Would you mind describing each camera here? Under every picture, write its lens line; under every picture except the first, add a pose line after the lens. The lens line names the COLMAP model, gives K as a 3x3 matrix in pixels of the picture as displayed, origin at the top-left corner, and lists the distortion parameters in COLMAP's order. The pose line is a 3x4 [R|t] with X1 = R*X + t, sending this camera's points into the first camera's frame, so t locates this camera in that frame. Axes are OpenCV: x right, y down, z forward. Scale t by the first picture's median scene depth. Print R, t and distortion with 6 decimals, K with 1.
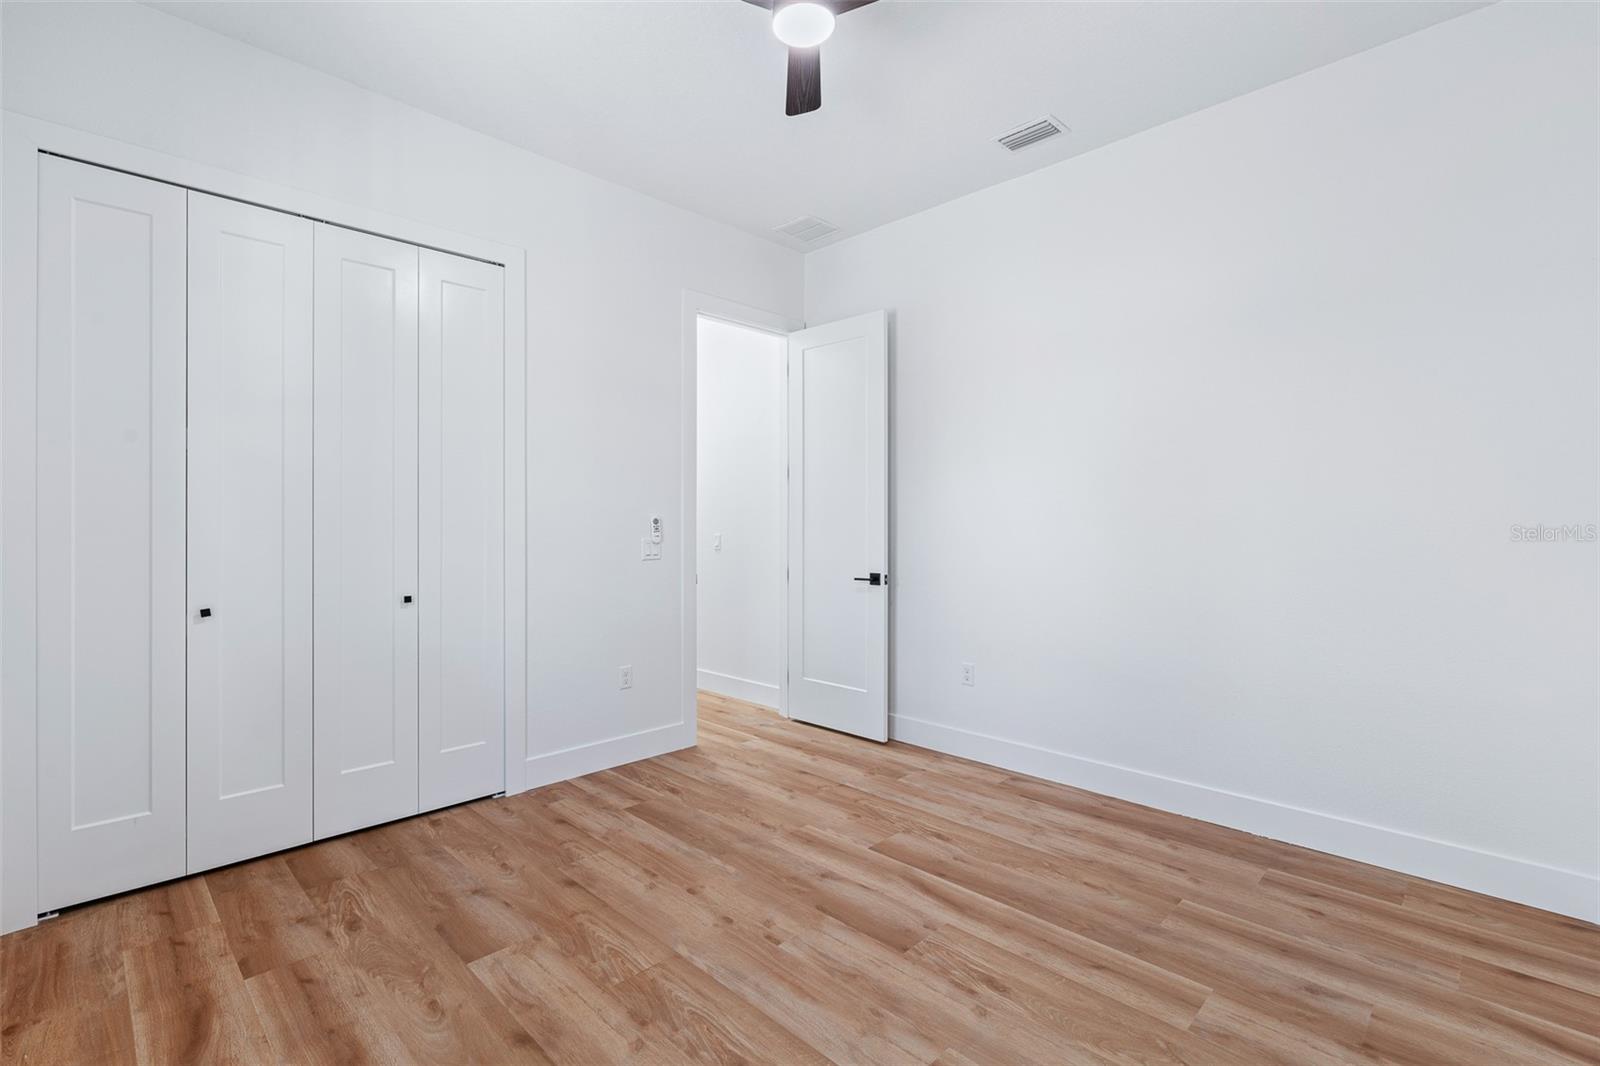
lens RADIAL K [[732.2, 0, 803.1], [0, 732.2, 519.2], [0, 0, 1]] dist [-0.002916, 0.000476]
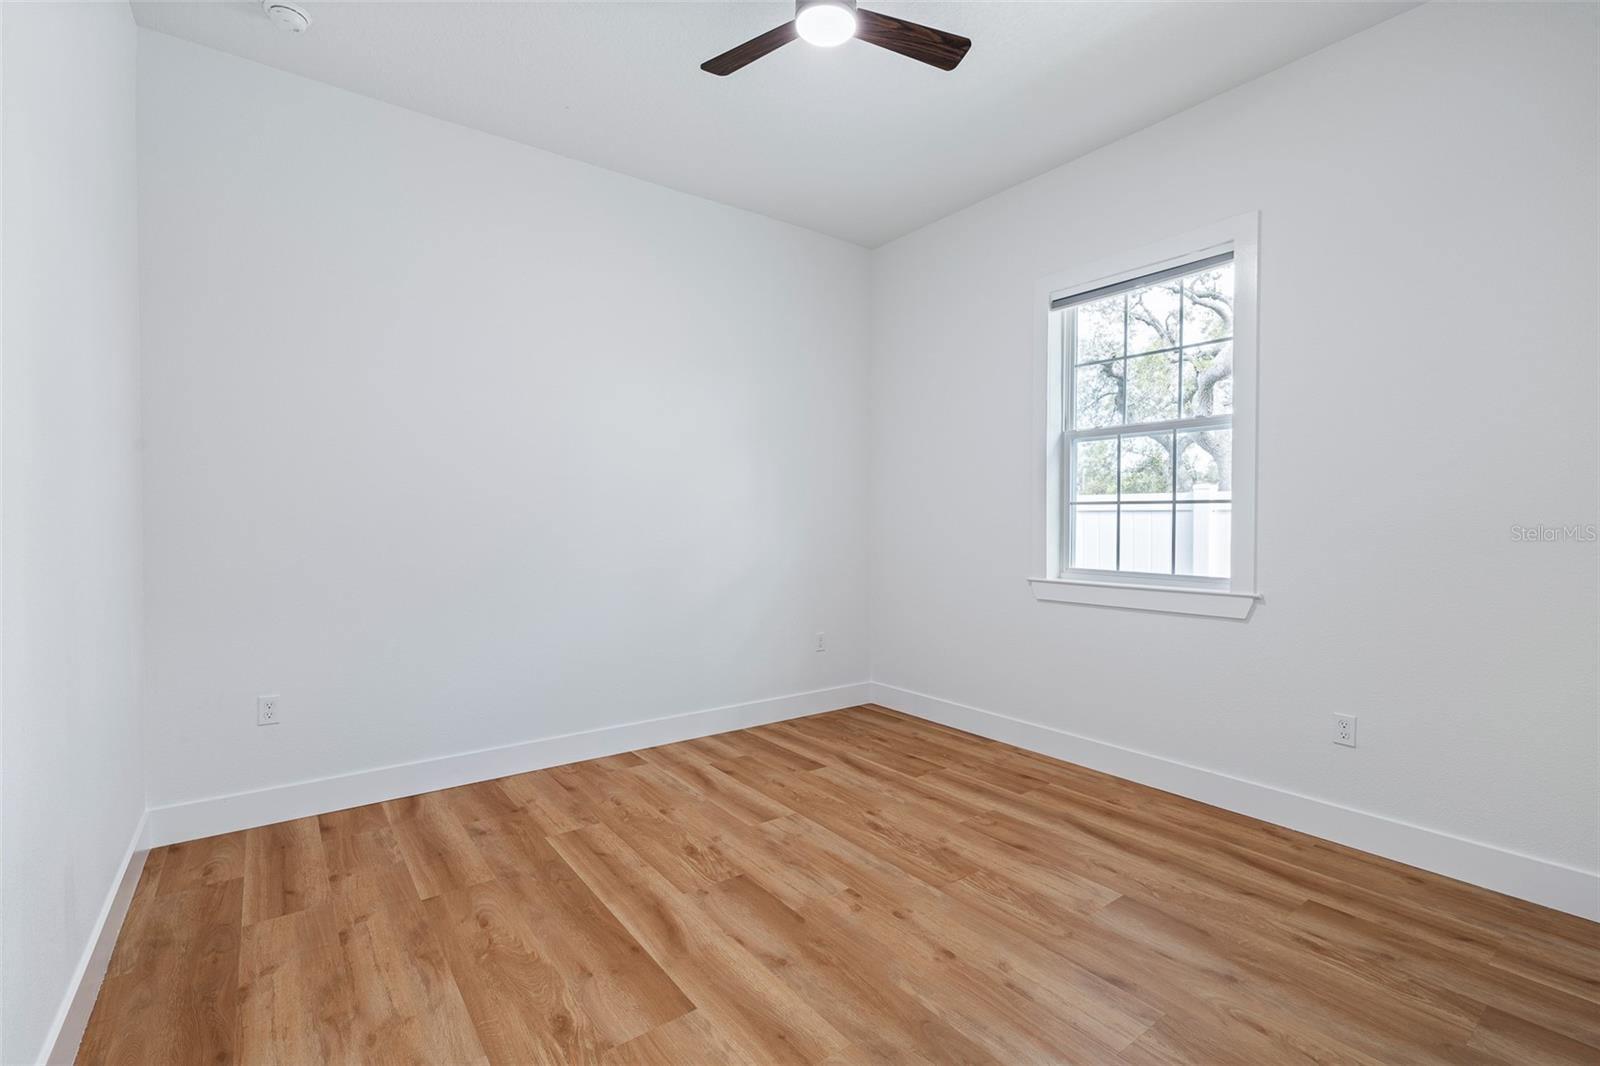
lens RADIAL K [[727.5, 0, 800.5], [0, 727.5, 509.9], [0, 0, 1]] dist [-0.003519, 0.000592]
pose [[-0.988897, 0.001049, 0.148598, -0.120962], [-0.002015, 0.999789, -0.020466, 0.031004], [-0.148588, -0.020538, -0.988686, 2.030294]]
